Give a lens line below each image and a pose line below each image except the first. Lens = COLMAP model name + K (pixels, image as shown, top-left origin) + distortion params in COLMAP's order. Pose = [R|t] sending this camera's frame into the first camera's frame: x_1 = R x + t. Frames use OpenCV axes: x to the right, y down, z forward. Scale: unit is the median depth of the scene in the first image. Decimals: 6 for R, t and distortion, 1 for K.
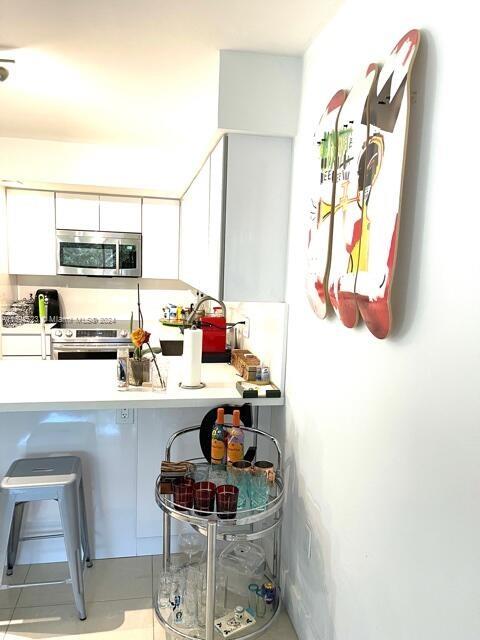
lens RADIAL K [[481.1, 0, 242.9], [0, 481.1, 321.9], [0, 0, 1]] dist [0.080932, -0.107181]
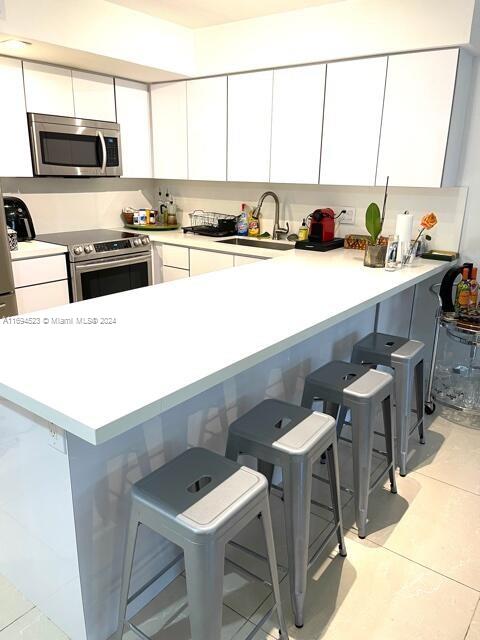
lens RADIAL K [[472.9, 0, 240.0], [0, 472.9, 320.0], [0, 0, 1]] dist [0.078219, -0.114981]
pose [[0.741656, -0.221901, 0.633014, -0.682442], [0.089755, 0.968040, 0.234184, -0.025625], [-0.664748, -0.116868, 0.737870, 0.200834]]
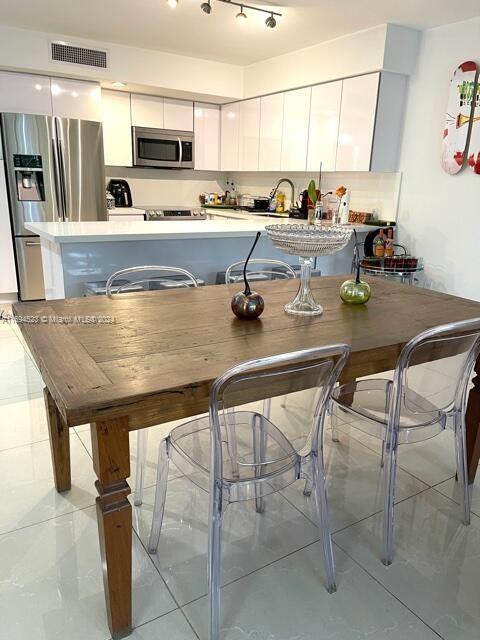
lens RADIAL K [[481.1, 0, 242.9], [0, 481.1, 321.9], [0, 0, 1]] dist [0.080932, -0.107181]
pose [[0.928212, -0.112088, 0.354767, -0.615187], [0.048290, 0.981769, 0.183841, 0.078246], [-0.368905, -0.153511, 0.916702, -0.291809]]
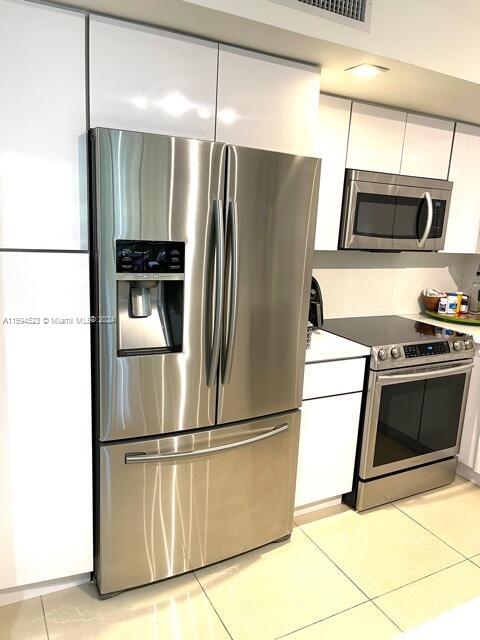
lens RADIAL K [[485.7, 0, 240.0], [0, 485.7, 320.0], [0, 0, 1]] dist [0.035112, -0.001943]
pose [[0.956371, -0.046308, 0.288462, -0.679553], [0.018852, 0.995082, 0.097243, -0.073483], [-0.291546, -0.087563, 0.952541, 0.477829]]
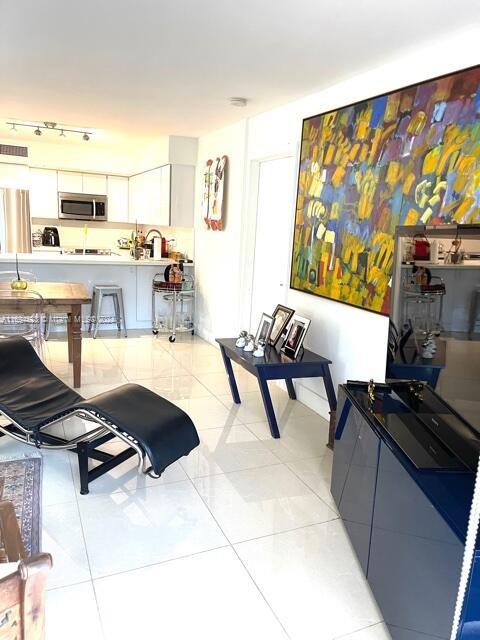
lens RADIAL K [[481.1, 0, 242.9], [0, 481.1, 321.9], [0, 0, 1]] dist [0.080932, -0.107181]
pose [[0.974681, -0.032168, 0.221276, -0.136125], [0.013129, 0.996123, 0.086983, 0.134928], [-0.223216, -0.081876, 0.971324, -0.916382]]
